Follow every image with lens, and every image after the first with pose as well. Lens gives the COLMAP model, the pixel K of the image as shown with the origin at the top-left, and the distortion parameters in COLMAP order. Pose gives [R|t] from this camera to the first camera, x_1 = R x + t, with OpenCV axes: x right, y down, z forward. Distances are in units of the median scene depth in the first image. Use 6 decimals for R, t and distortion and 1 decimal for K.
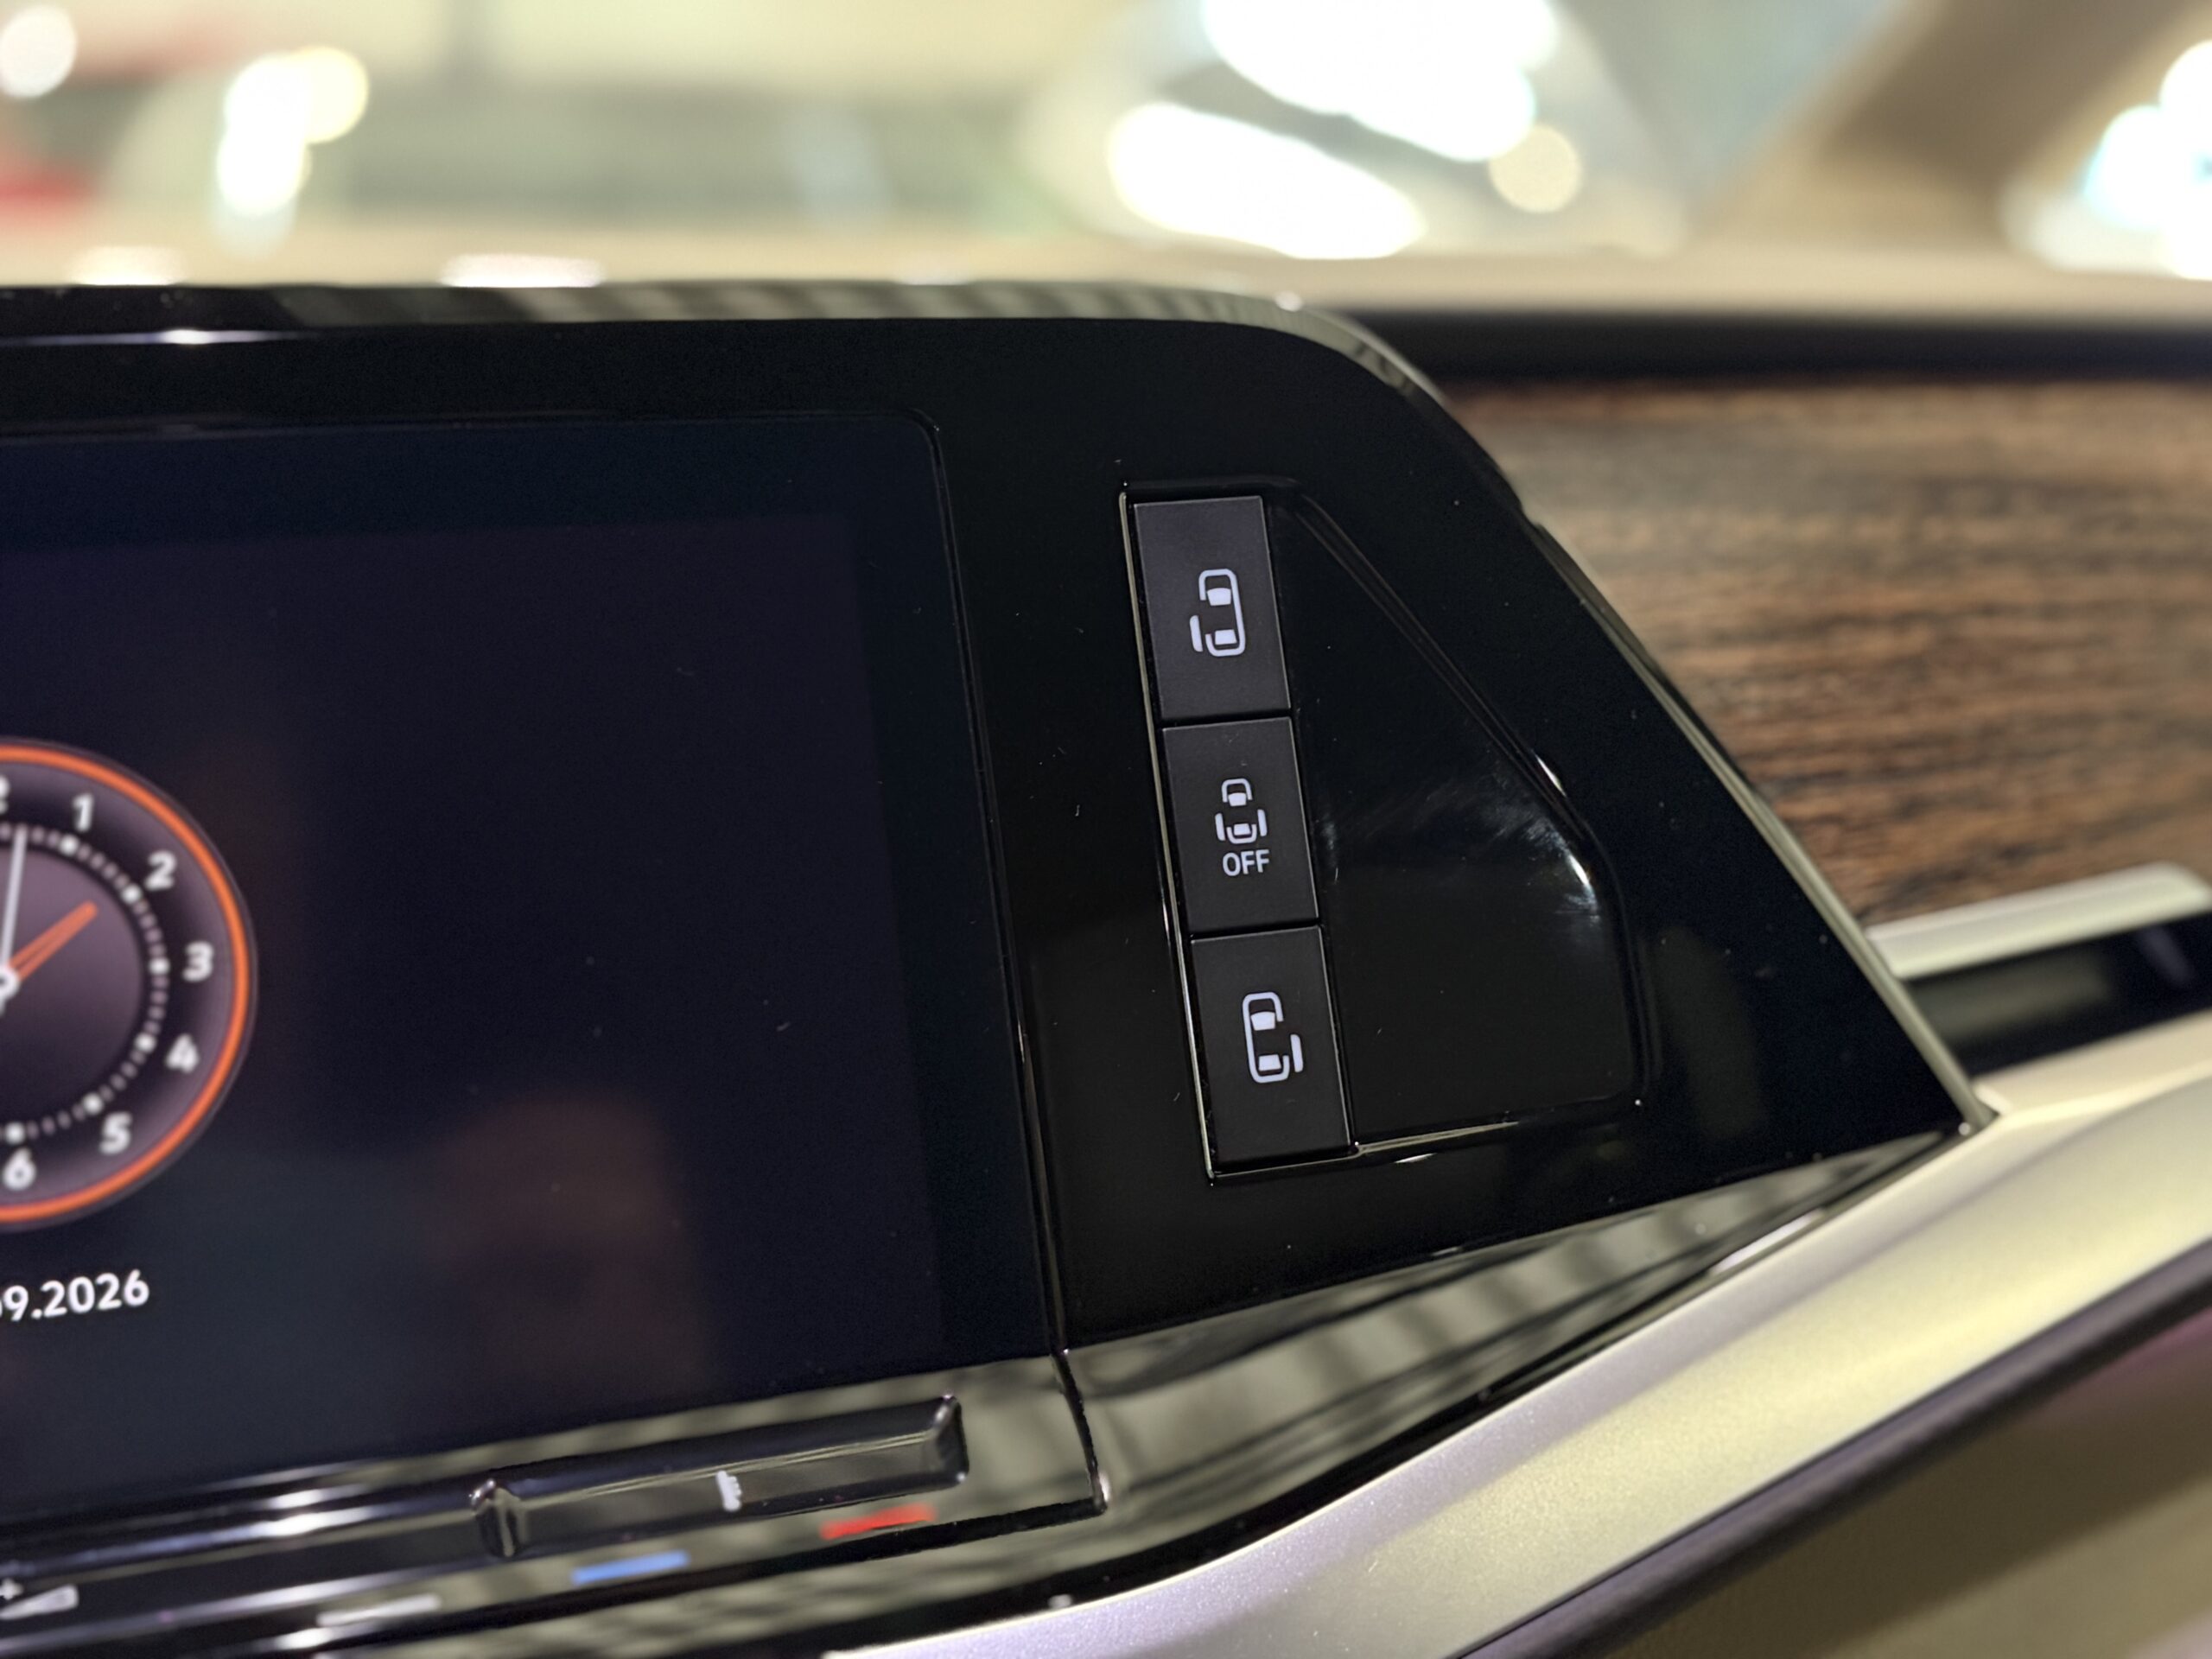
lens RADIAL K [[2792.3, 0, 1099.6], [0, 2792.3, 822.1], [0, 0, 1]] dist [0.143518, -0.559228]
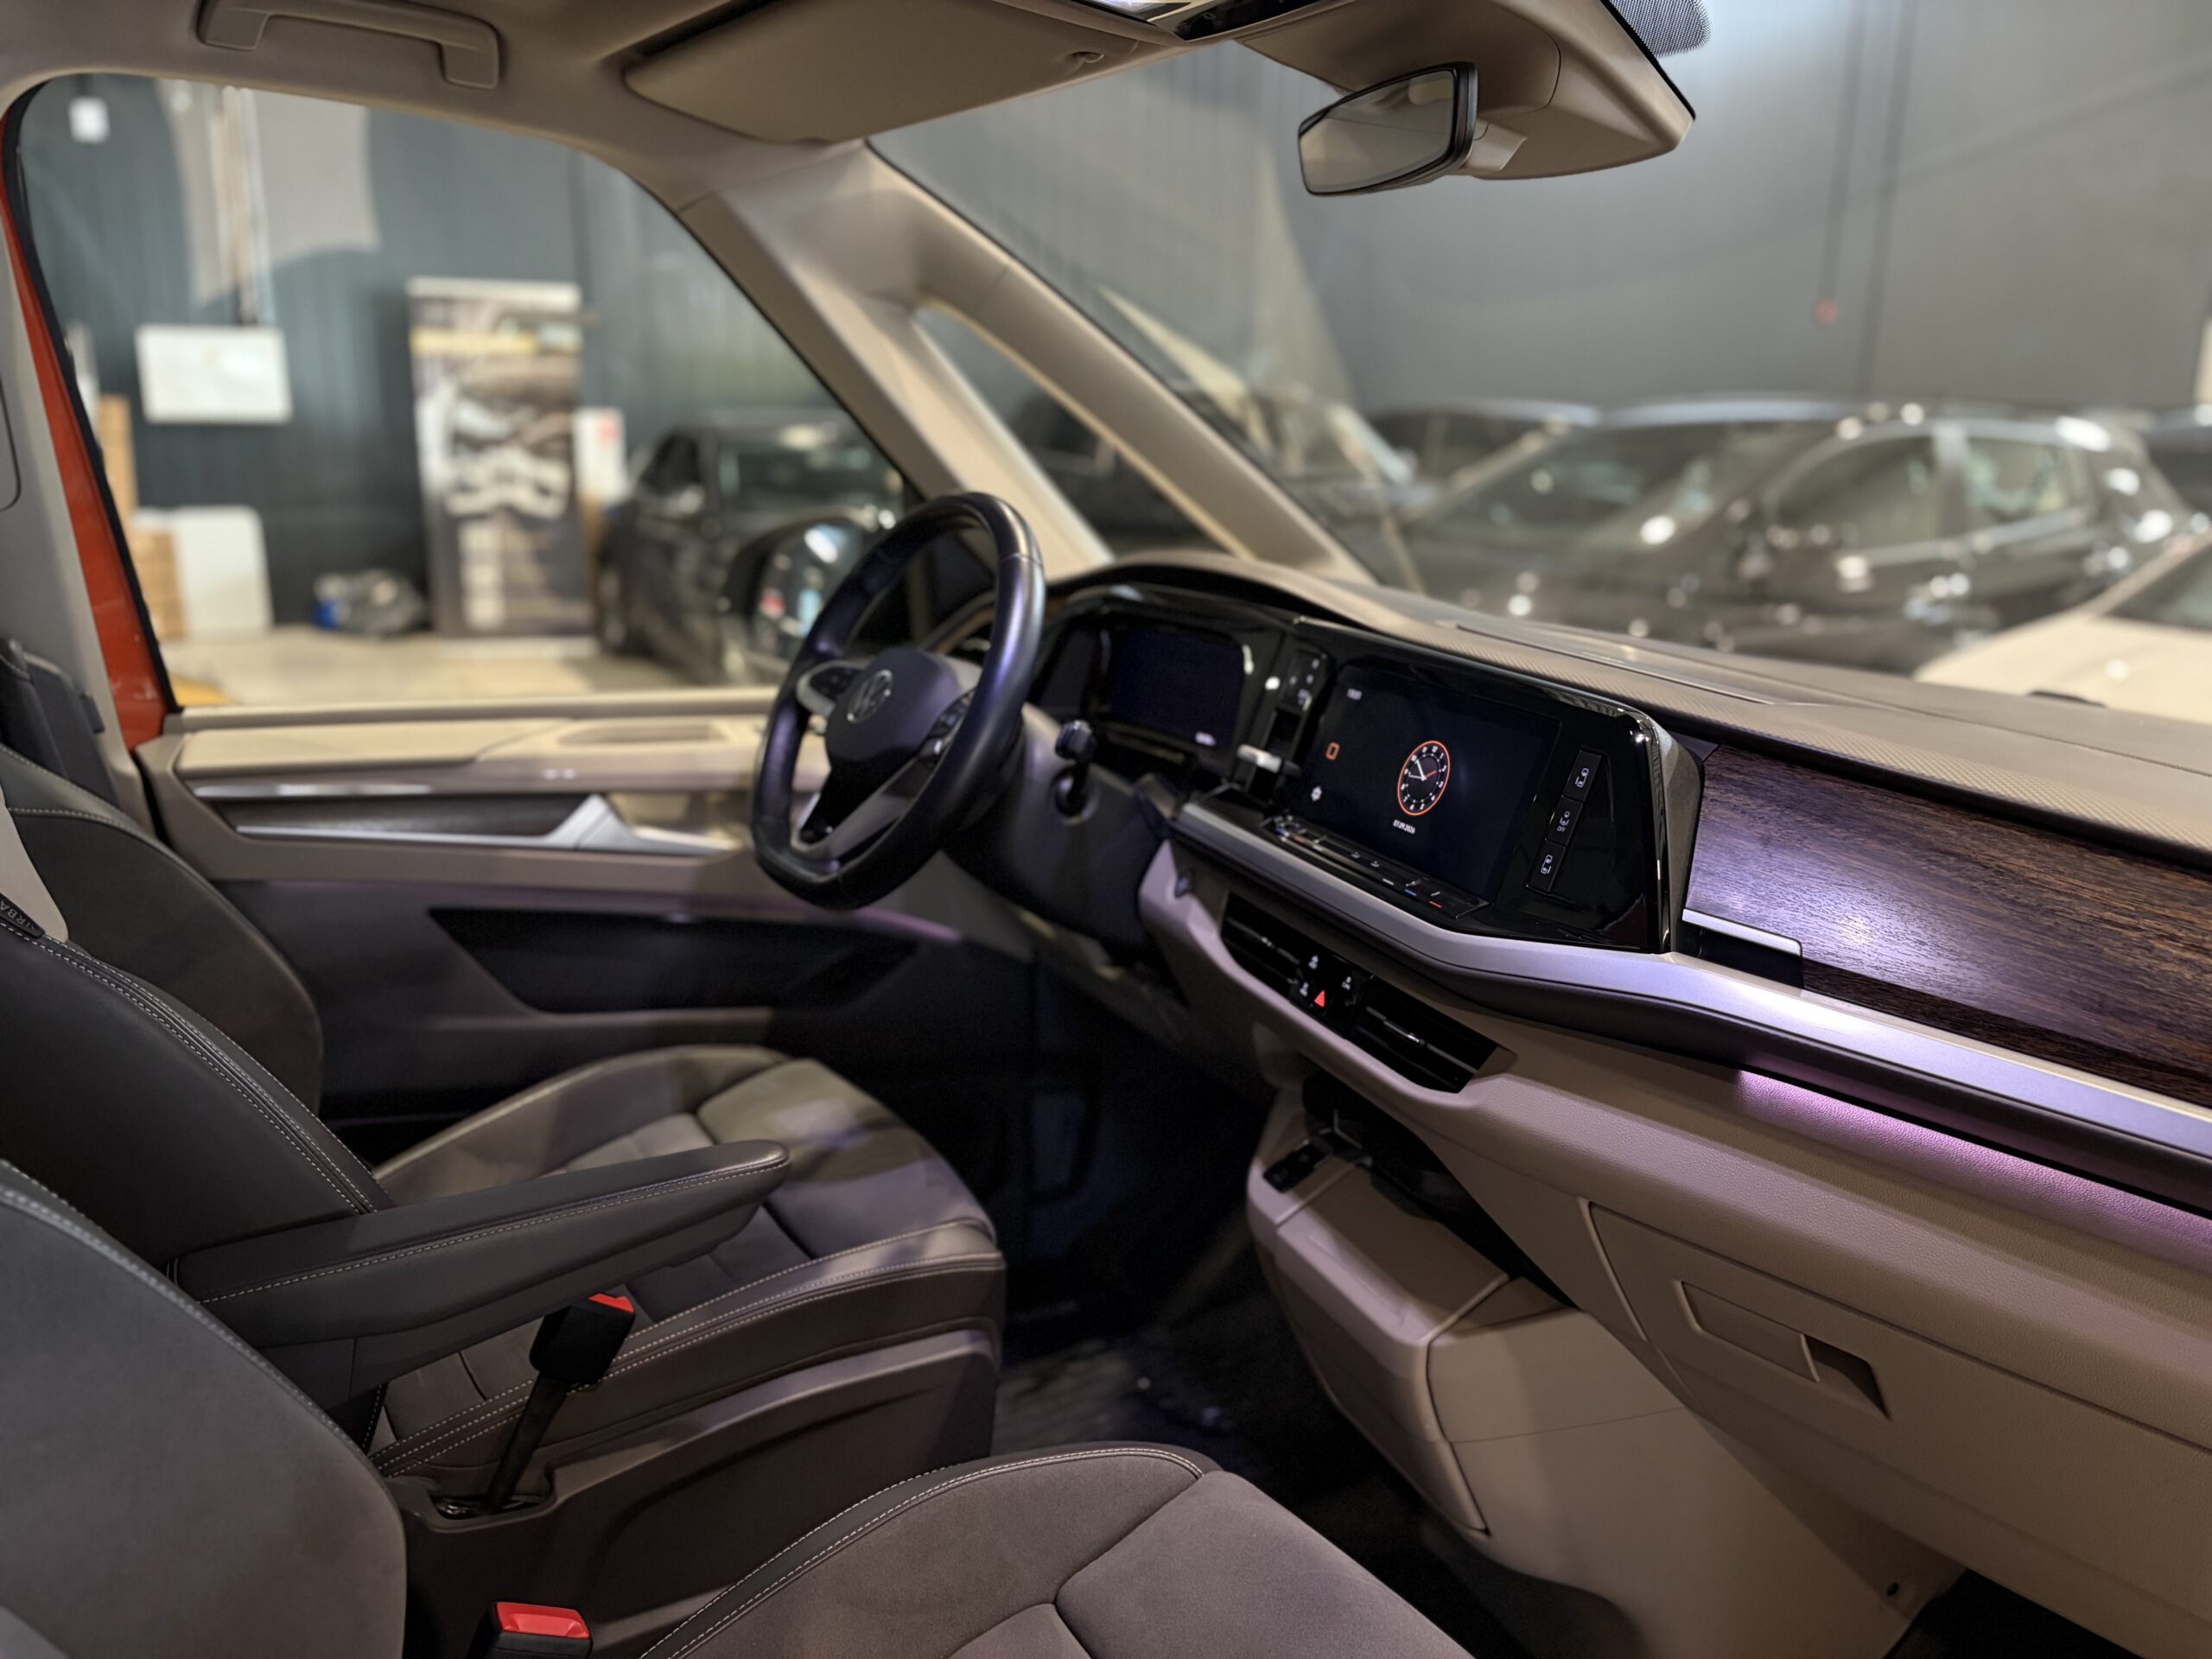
lens RADIAL K [[1699.3, 0, 1106.0], [0, 1699.3, 829.5], [0, 0, 1]] dist [0.003326, 0.008416]
pose [[0.052667, 0.246627, -0.967678, 2.643621], [-0.264366, 0.937893, 0.224647, -0.403743], [0.962983, 0.243990, 0.114596, -0.046781]]
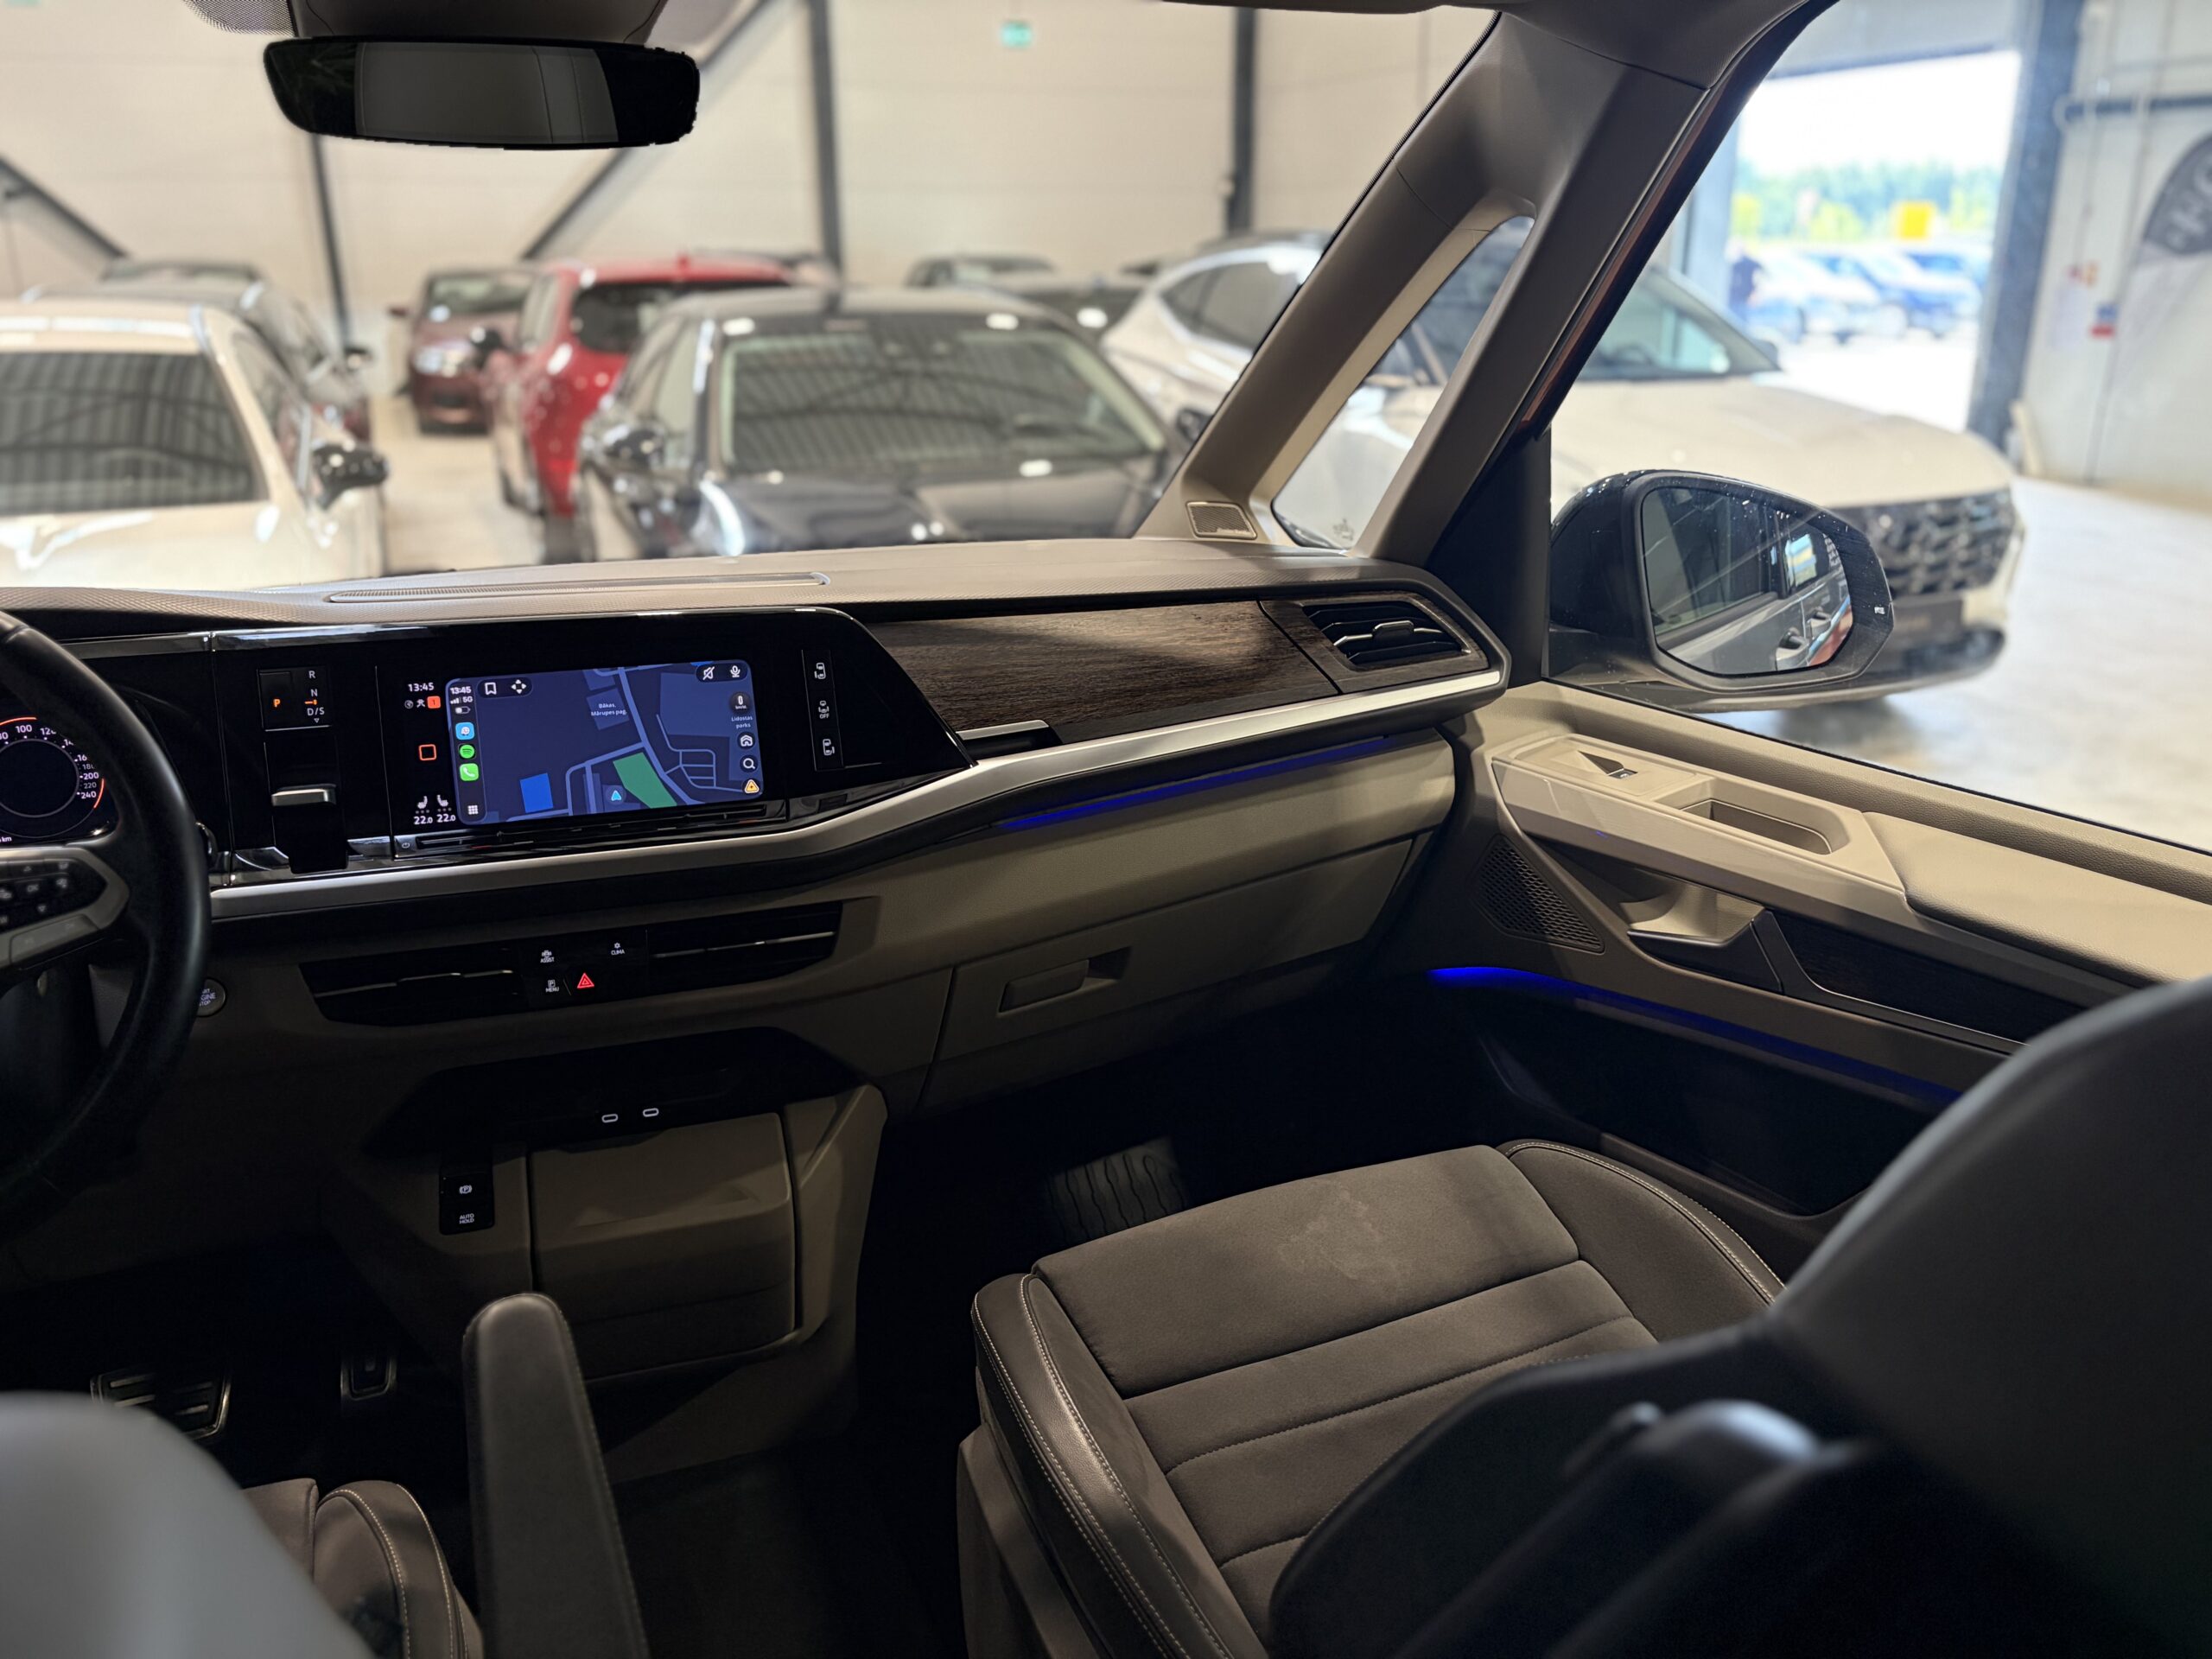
lens RADIAL K [[1681.7, 0, 1102.3], [0, 1681.7, 832.2], [0, 0, 1]] dist [0.008251, 0.009881]
pose [[0.998593, 0.011418, -0.051779, 0.757367], [-0.007497, 0.997134, 0.075283, -0.009878], [0.052490, -0.074789, 0.995817, -2.247908]]
